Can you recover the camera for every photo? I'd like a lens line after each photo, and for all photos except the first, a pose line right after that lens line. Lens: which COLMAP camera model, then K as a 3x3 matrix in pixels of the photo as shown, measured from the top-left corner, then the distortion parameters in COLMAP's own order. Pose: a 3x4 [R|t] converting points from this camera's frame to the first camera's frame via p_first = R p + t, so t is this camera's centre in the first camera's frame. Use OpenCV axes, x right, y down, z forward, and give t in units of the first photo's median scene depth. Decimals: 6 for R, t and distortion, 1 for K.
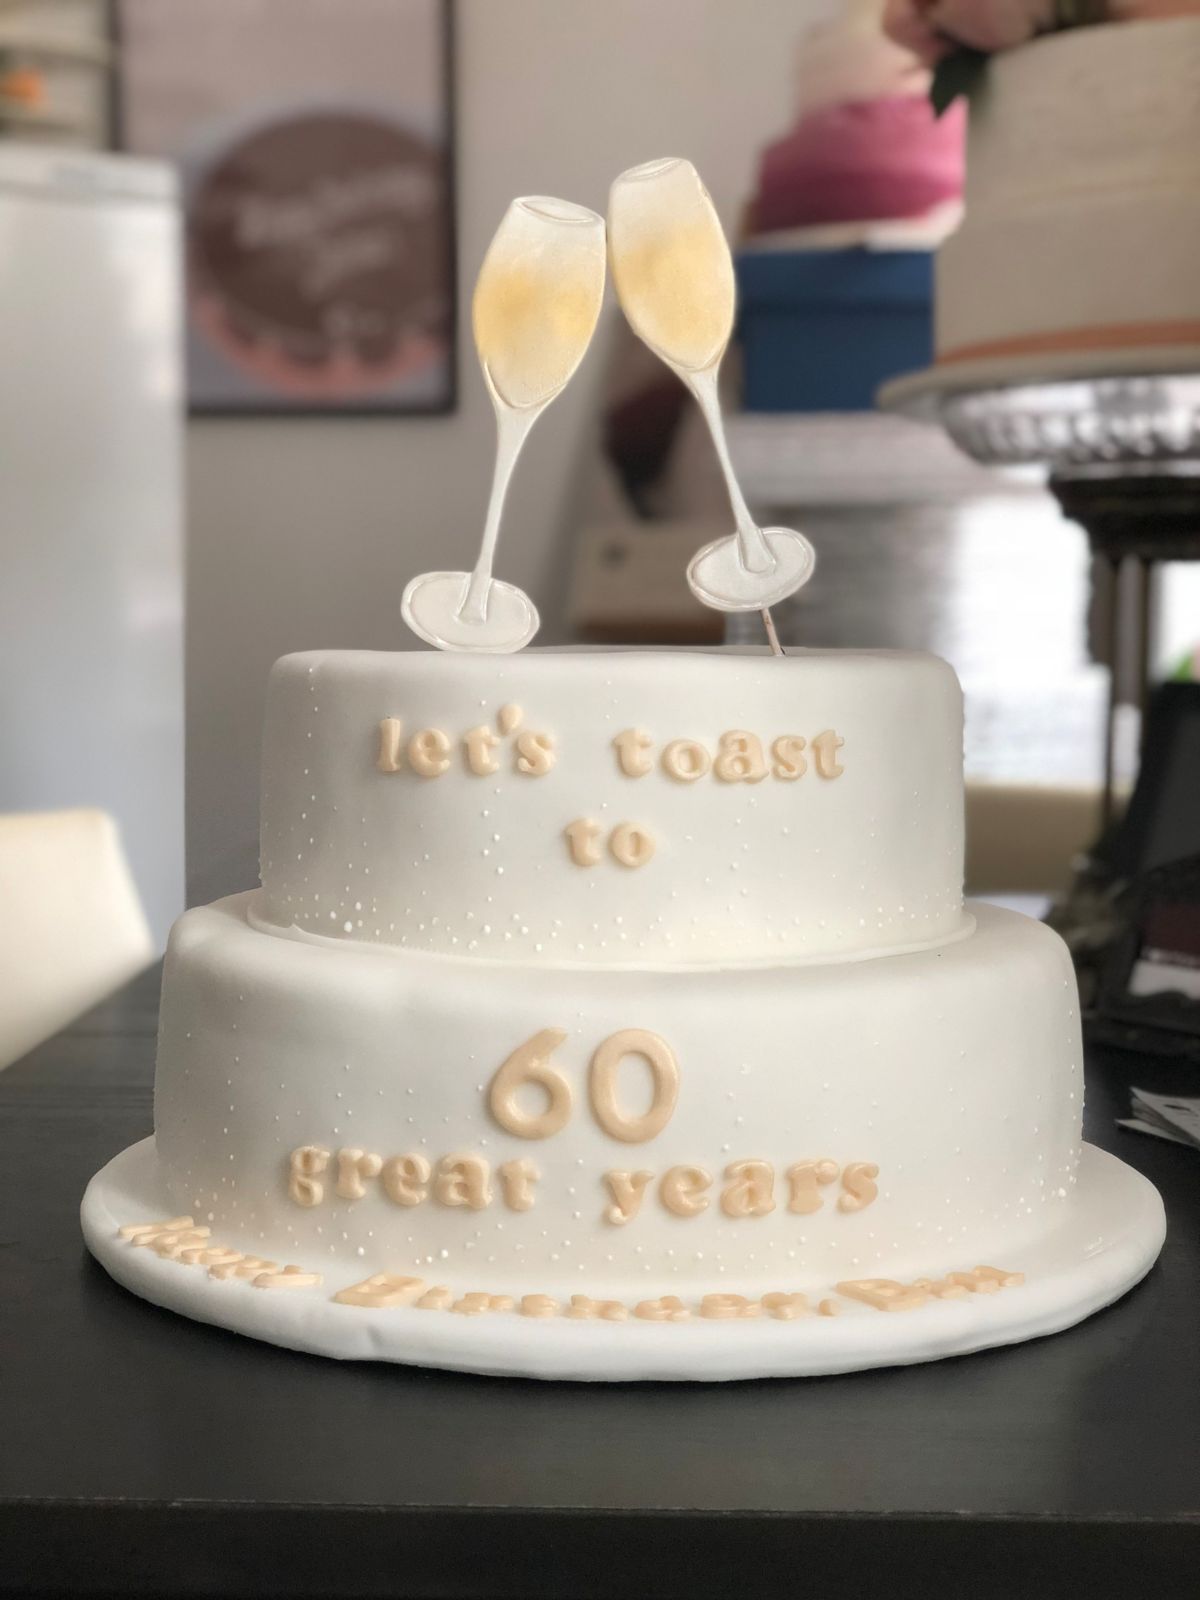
lens RADIAL K [[2525.2, 0, 600.0], [0, 2525.2, 800.0], [0, 0, 1]] dist [-0.189244, 1.911606]
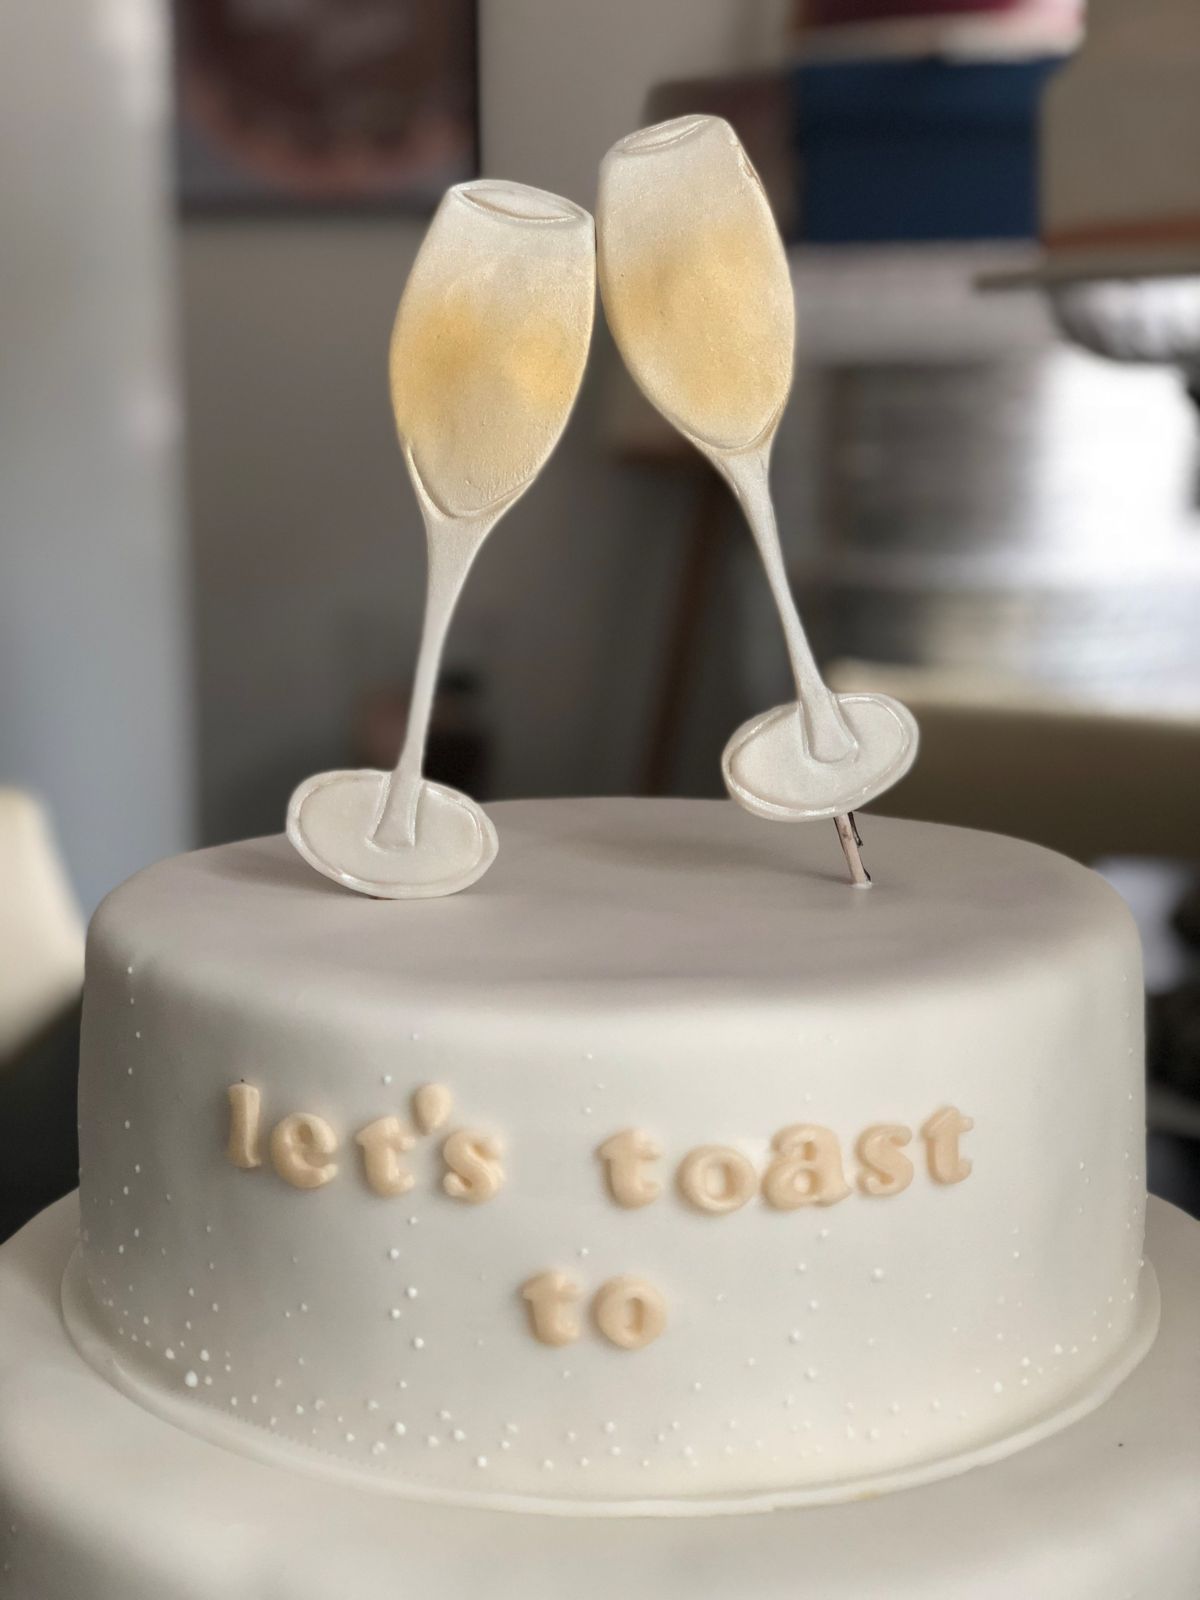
lens RADIAL K [[2525.2, 0, 600.0], [0, 2525.2, 800.0], [0, 0, 1]] dist [-0.189244, 1.911606]
pose [[0.999796, -0.003580, -0.019890, 0.015958], [0.005551, 0.994979, 0.099932, -0.148230], [0.019432, -0.100022, 0.994795, 0.352017]]
